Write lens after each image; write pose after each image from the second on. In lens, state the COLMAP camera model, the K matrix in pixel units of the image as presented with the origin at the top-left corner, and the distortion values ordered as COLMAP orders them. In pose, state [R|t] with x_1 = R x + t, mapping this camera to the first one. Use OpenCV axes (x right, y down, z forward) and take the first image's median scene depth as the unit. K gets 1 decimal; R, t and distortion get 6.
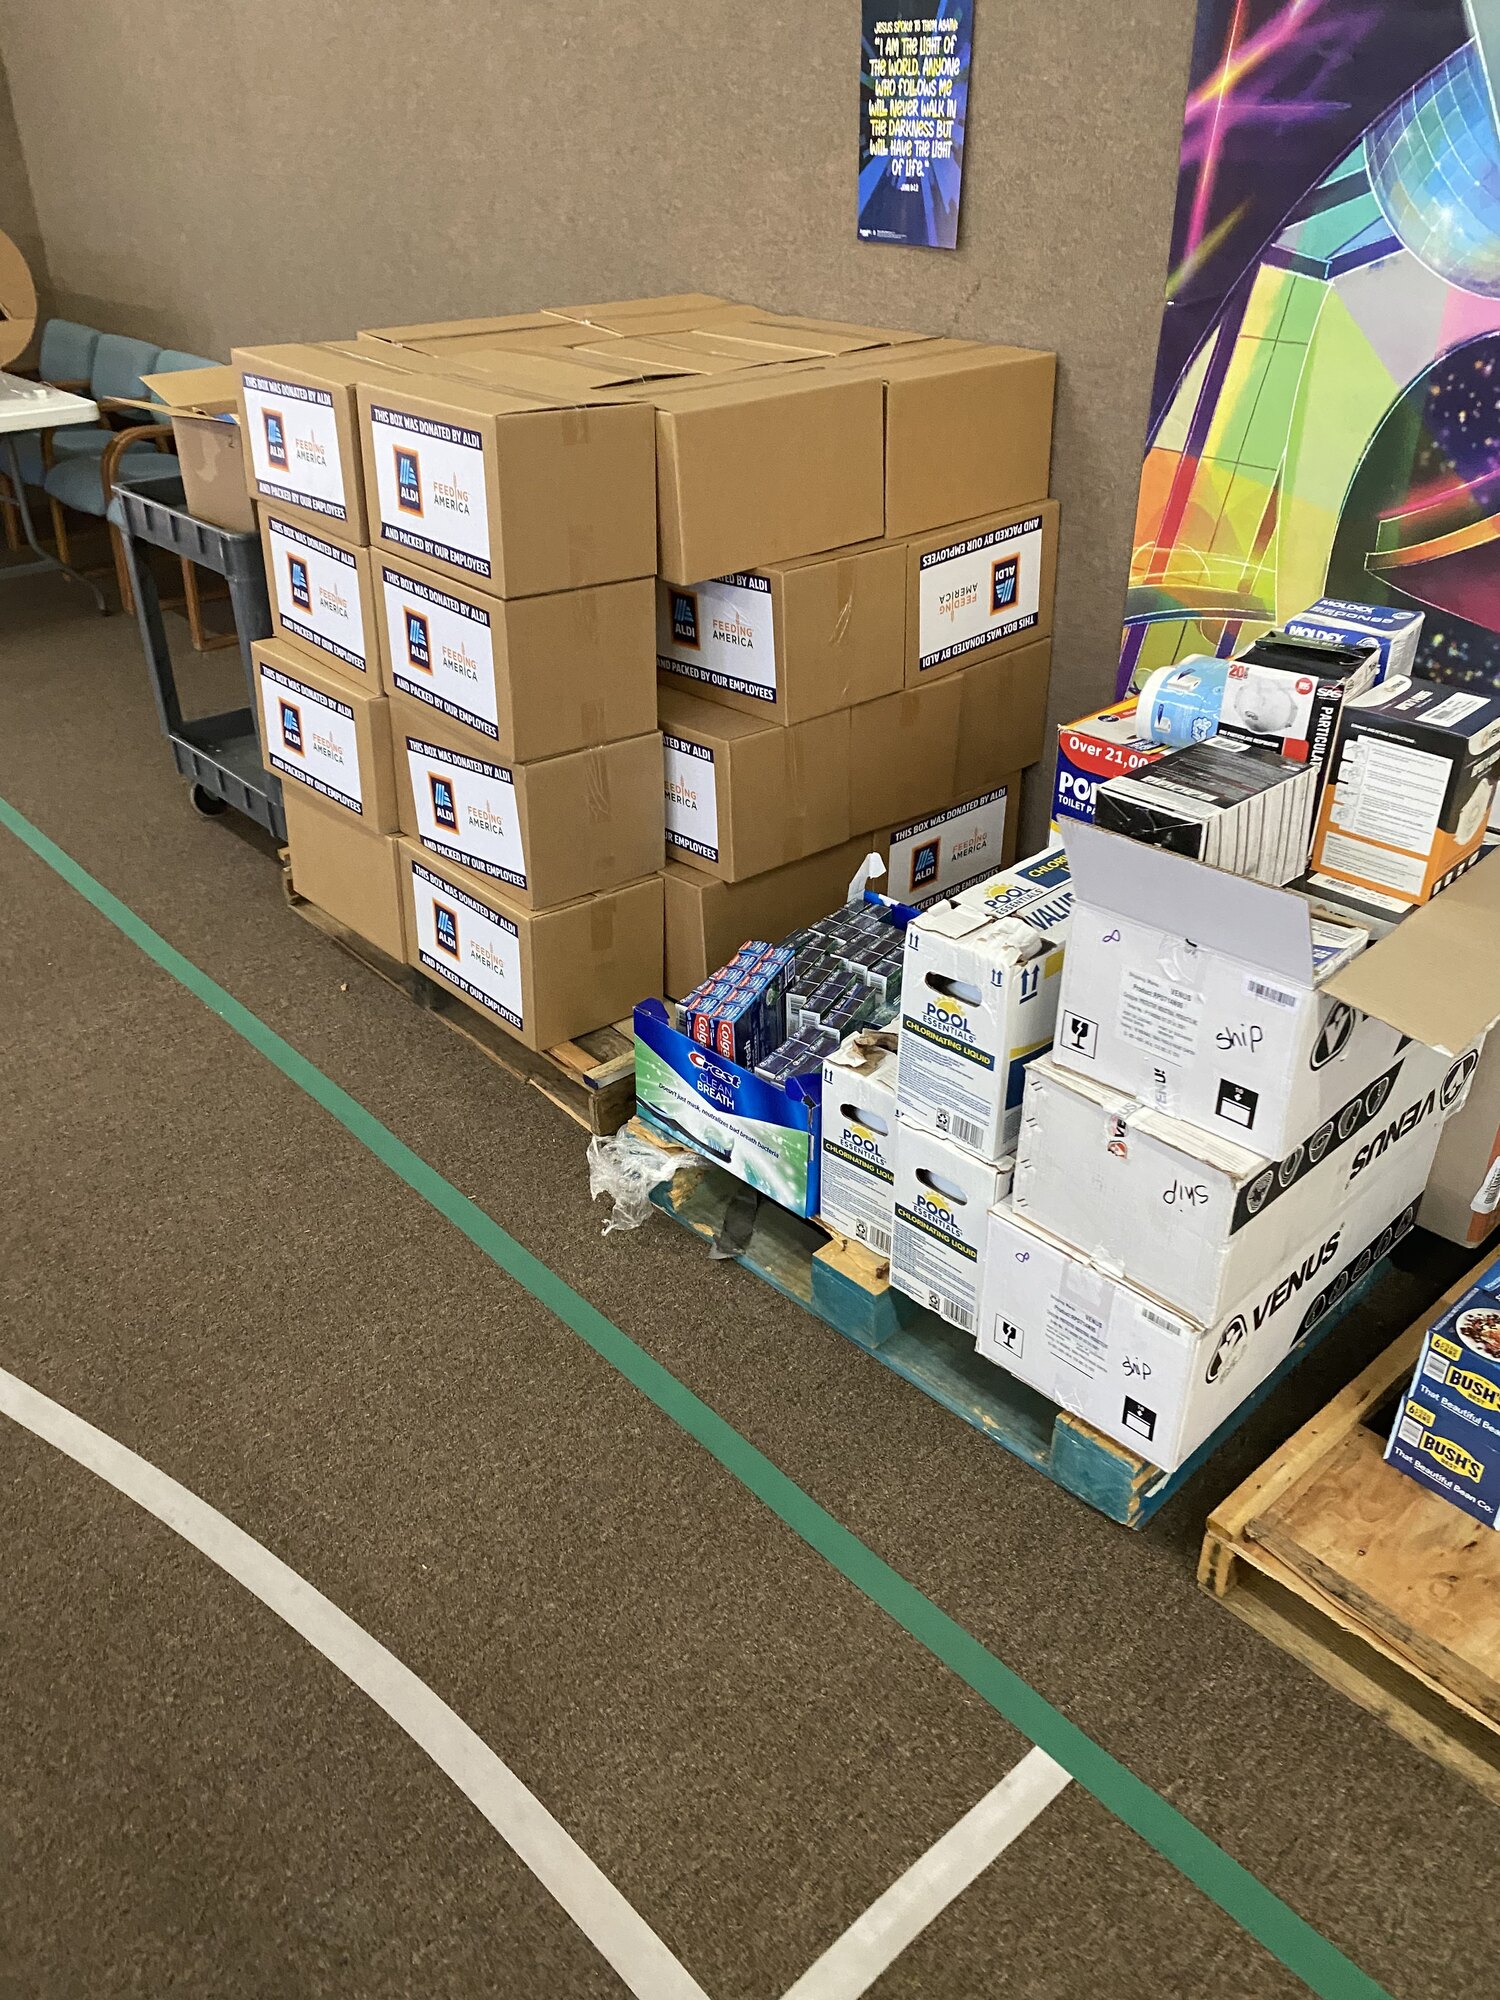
lens RADIAL K [[1538.1, 0, 750.0], [0, 1538.1, 1000.0], [0, 0, 1]] dist [0.003073, 0.000819]
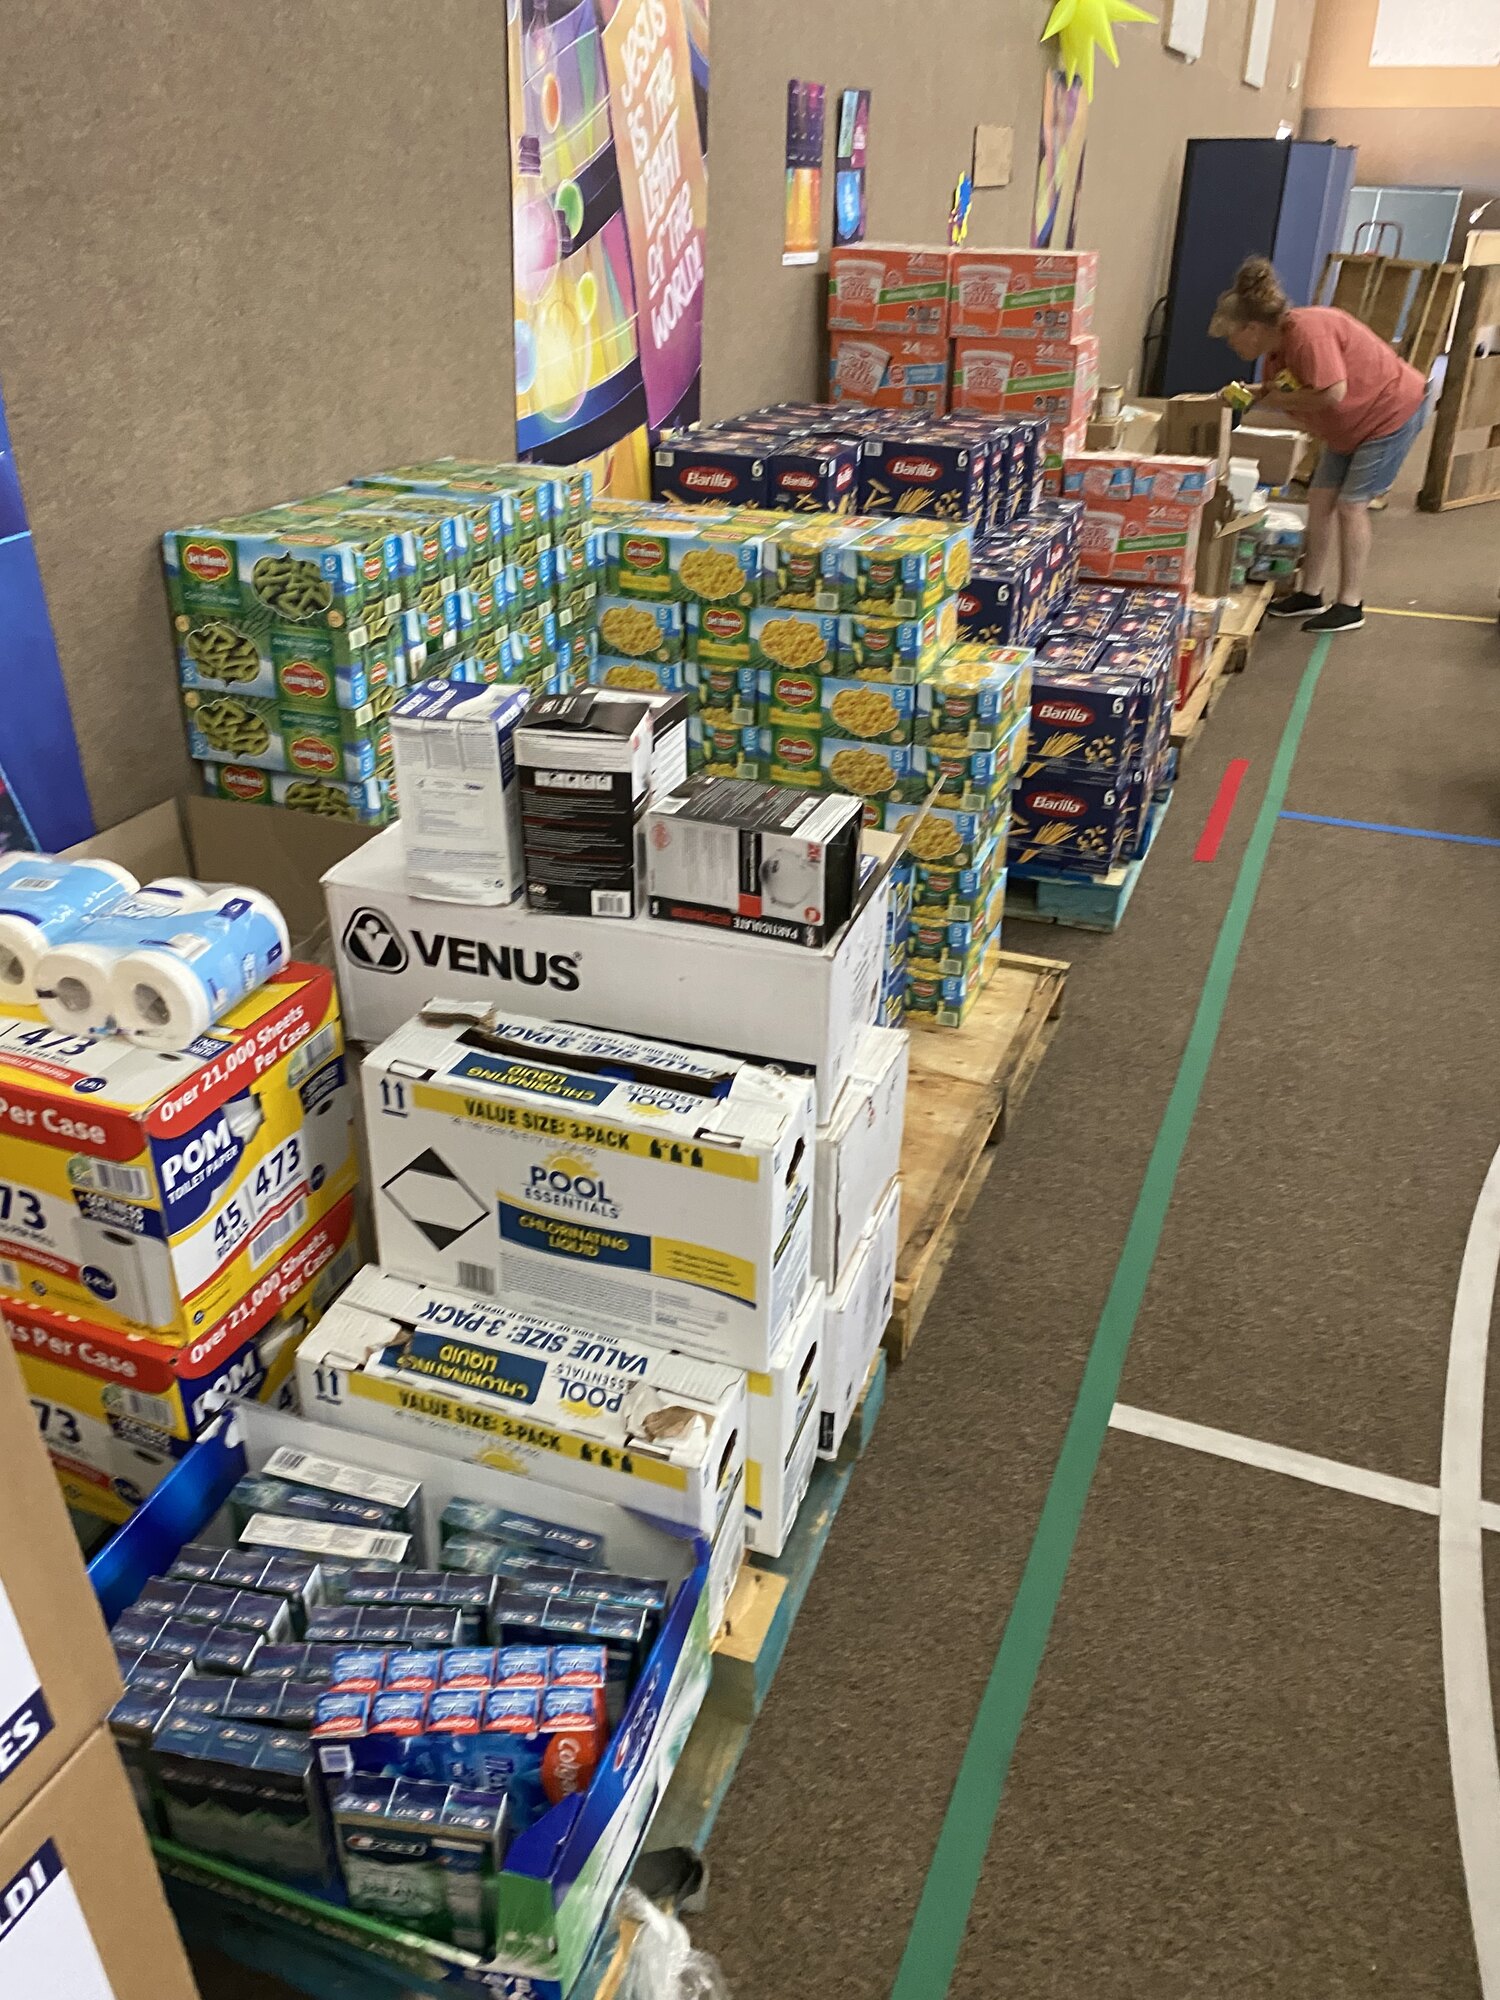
lens RADIAL K [[1538.1, 0, 750.0], [0, 1538.1, 1000.0], [0, 0, 1]] dist [0.003073, 0.000819]
pose [[-0.436031, -0.454303, 0.776843, -0.504123], [0.457599, 0.631374, 0.626075, -0.652904], [-0.774906, 0.628471, -0.067410, 1.071268]]
